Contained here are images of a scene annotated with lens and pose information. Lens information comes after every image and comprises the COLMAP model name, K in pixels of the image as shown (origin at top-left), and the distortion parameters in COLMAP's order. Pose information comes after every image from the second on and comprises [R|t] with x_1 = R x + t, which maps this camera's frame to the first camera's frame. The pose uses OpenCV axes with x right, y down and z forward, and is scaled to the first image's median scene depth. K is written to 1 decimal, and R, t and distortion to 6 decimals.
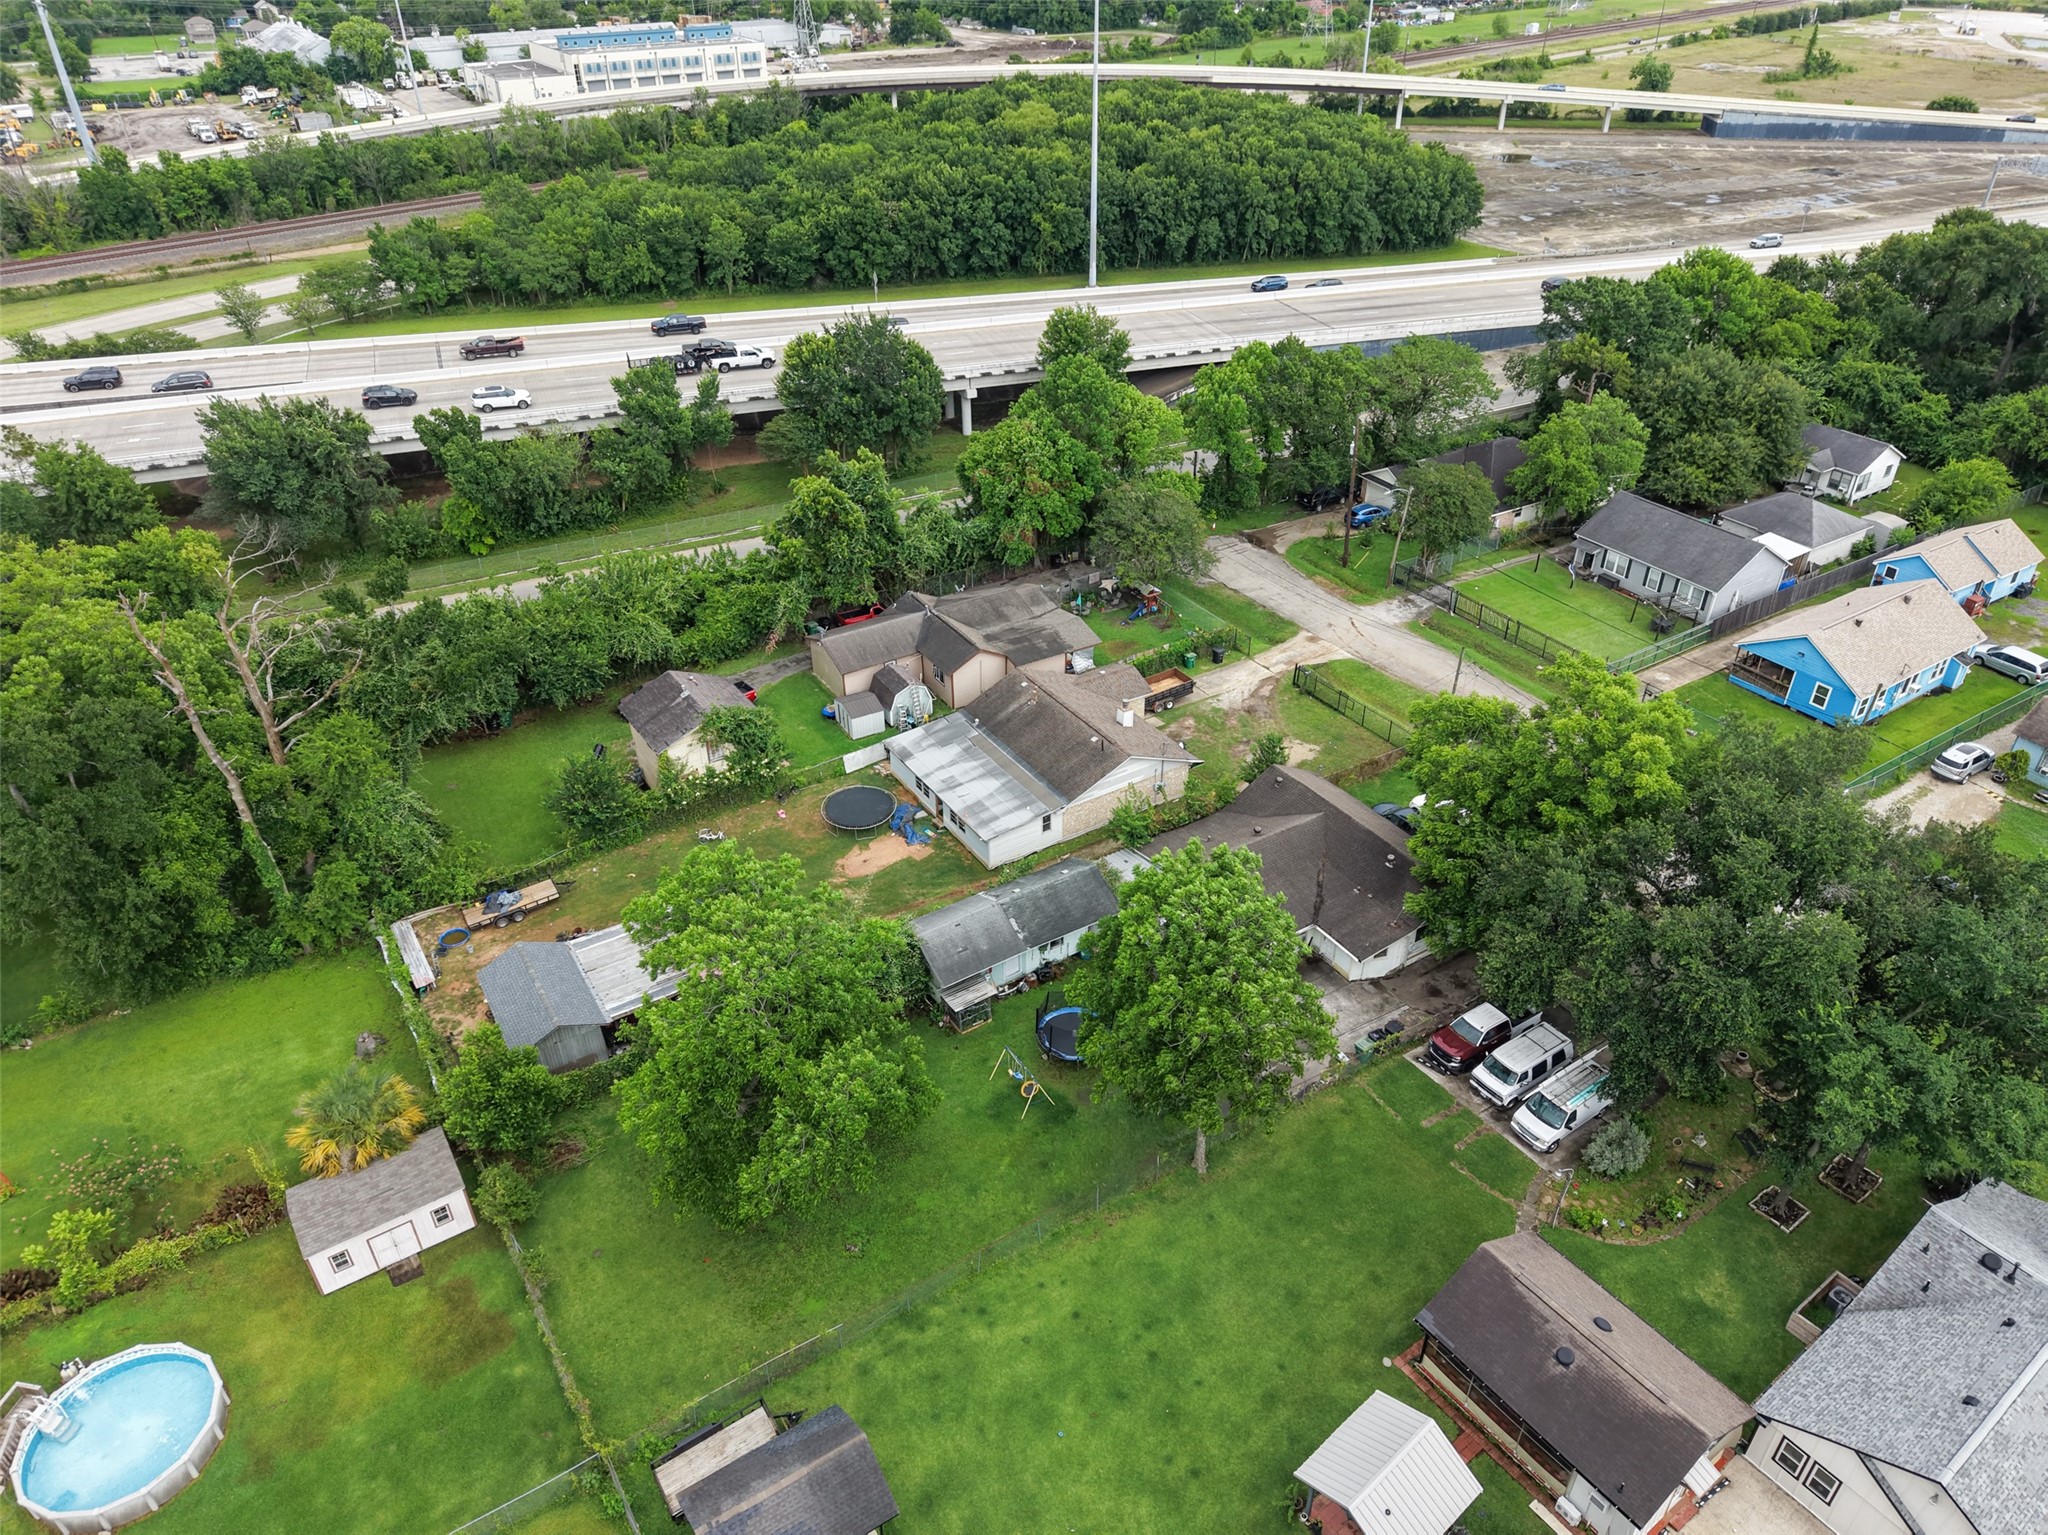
lens RADIAL K [[1366.3, 0, 1024.6], [0, 1366.3, 773.9], [0, 0, 1]] dist [0.019797, -0.019571]
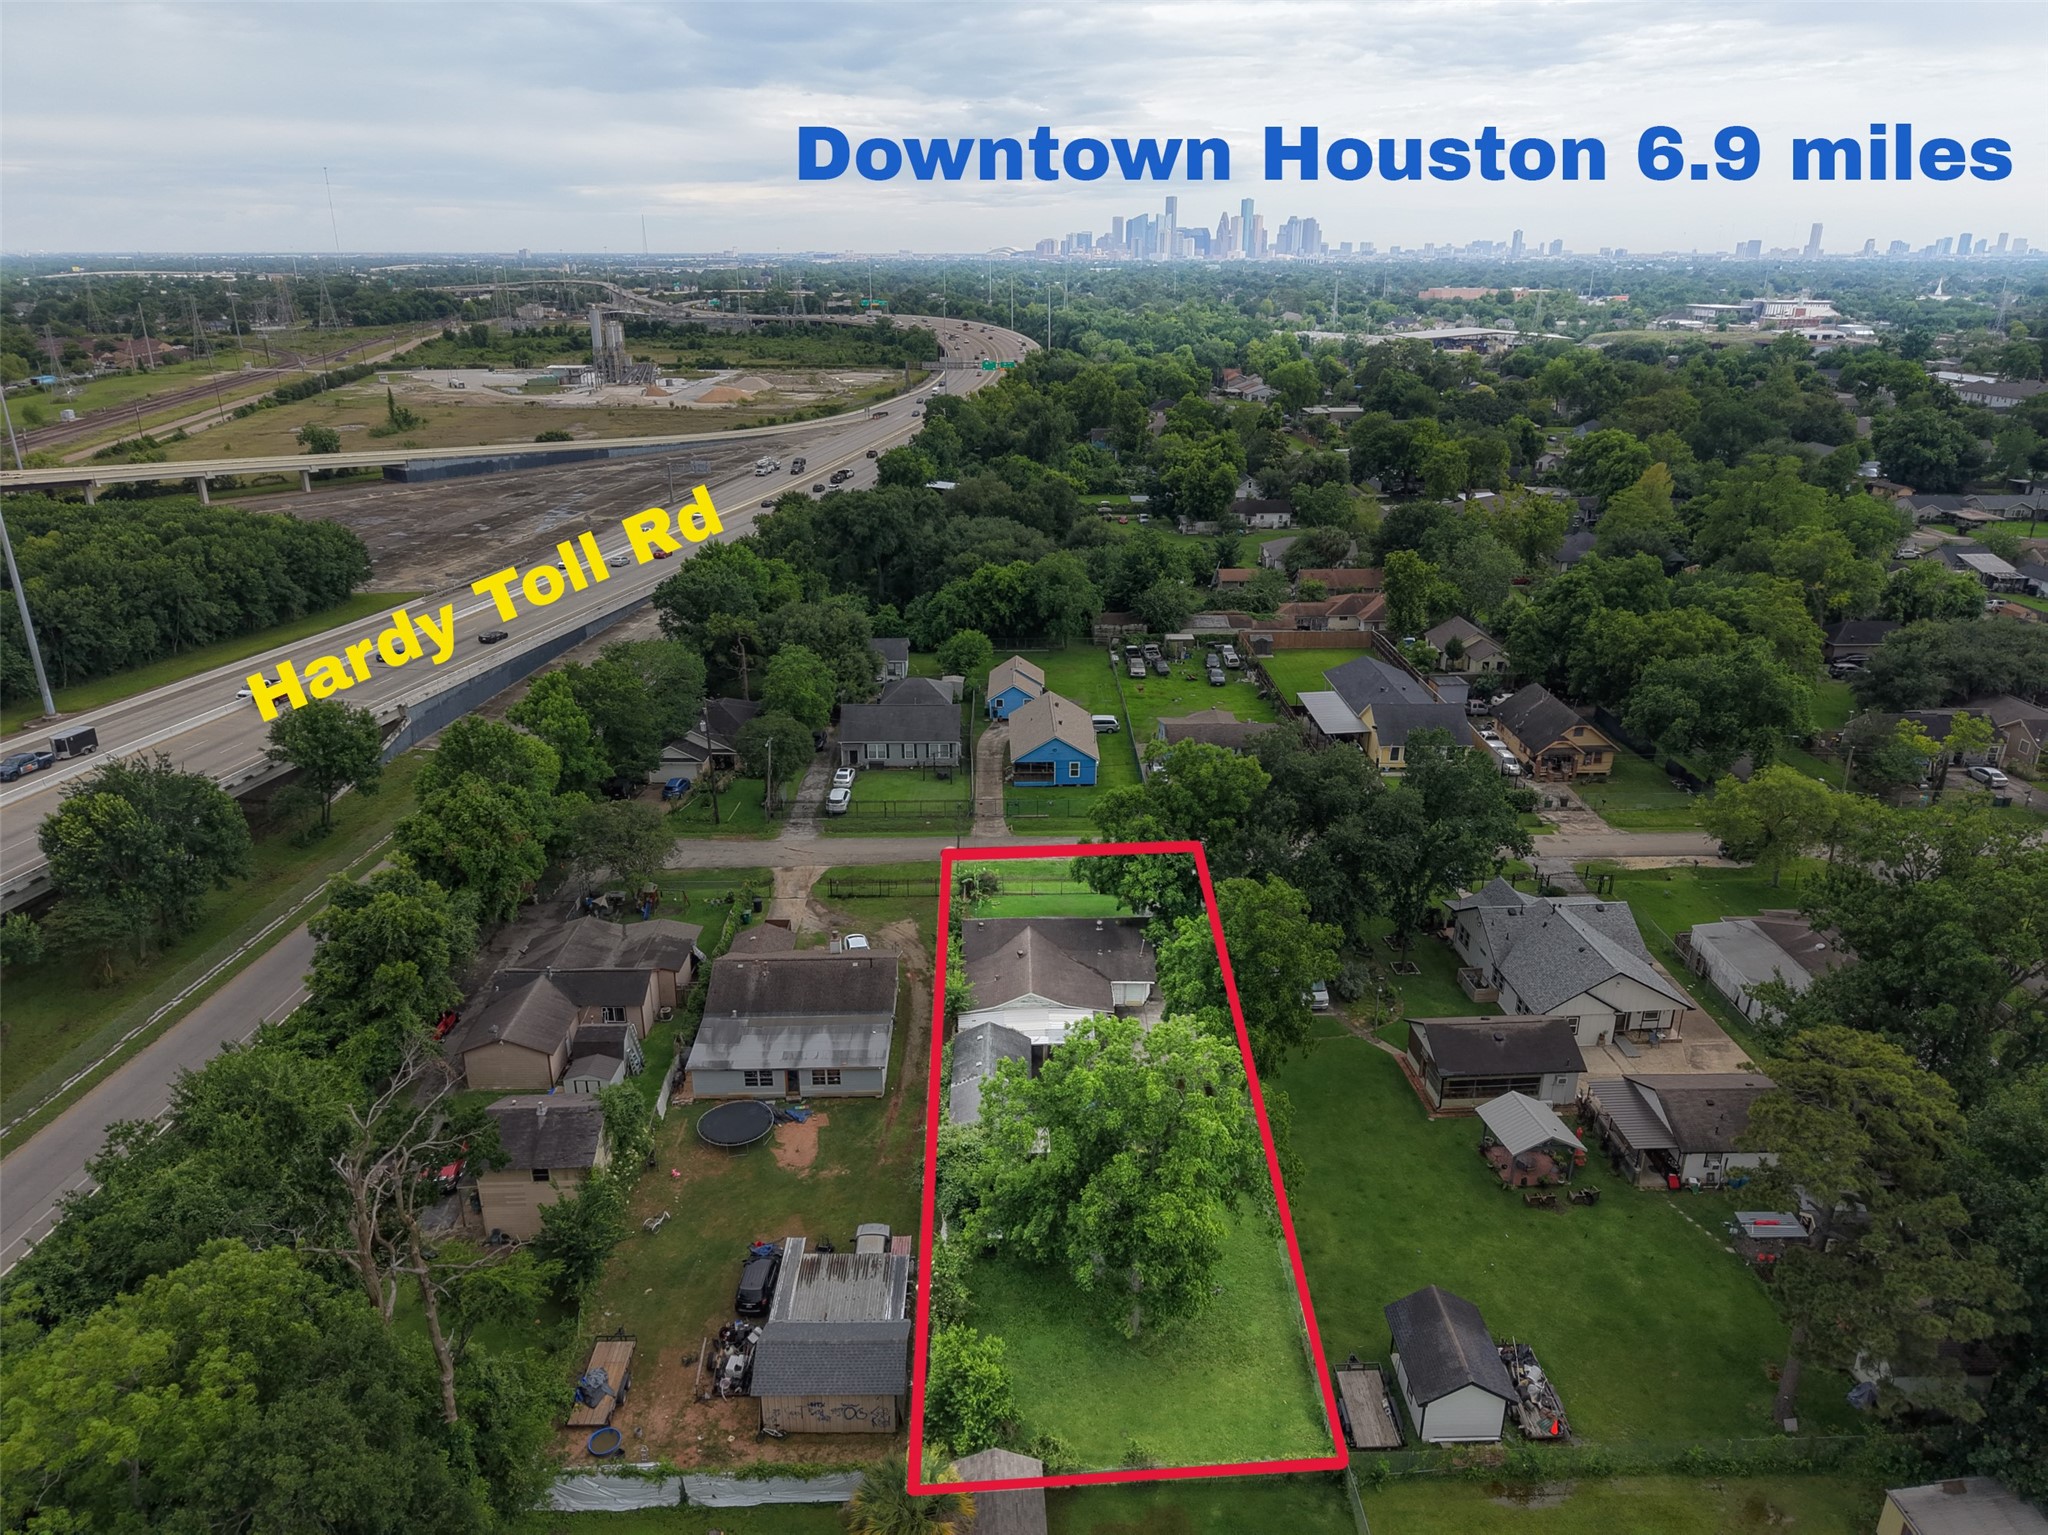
lens RADIAL K [[1366.3, 0, 1029.4], [0, 1366.3, 770.2], [0, 0, 1]] dist [0.019797, -0.019571]
pose [[0.517713, -0.295290, 0.802980, -0.568248], [0.469084, 0.882874, 0.022233, -0.096503], [-0.715495, 0.365155, 0.595591, 0.105640]]
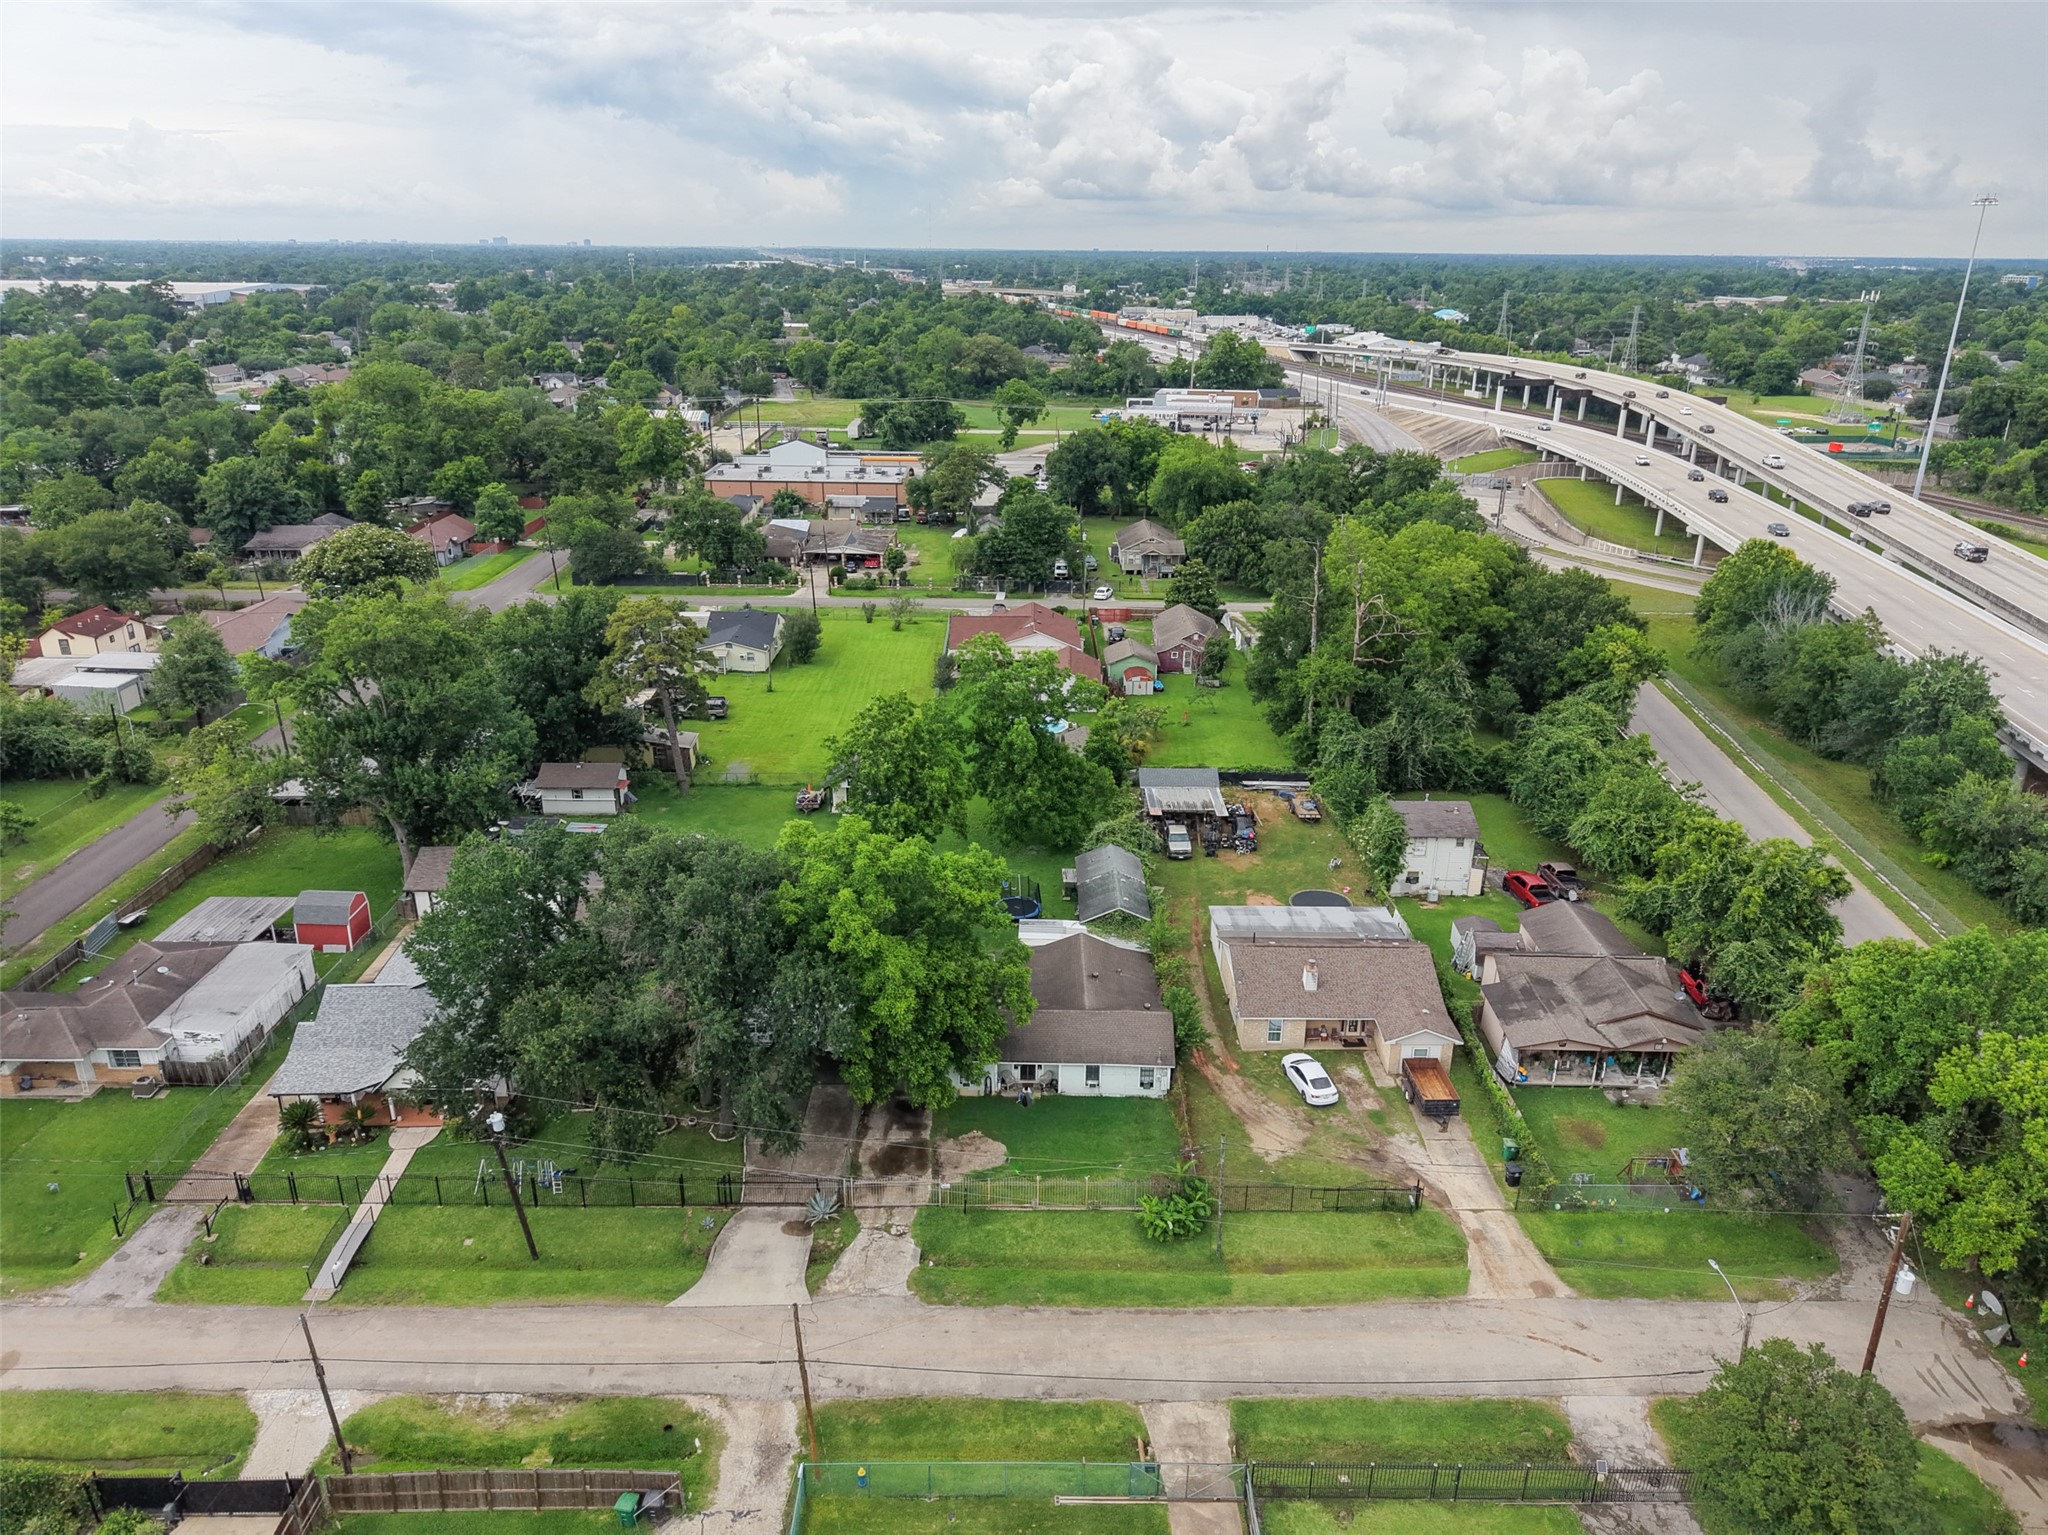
lens RADIAL K [[1366.3, 0, 1029.5], [0, 1366.3, 773.6], [0, 0, 1]] dist [0.019797, -0.019571]
pose [[-0.529090, 0.307193, -0.791010, 0.727565], [-0.474128, 0.666070, 0.575807, -0.484822], [0.703751, 0.679693, -0.206762, 0.750946]]
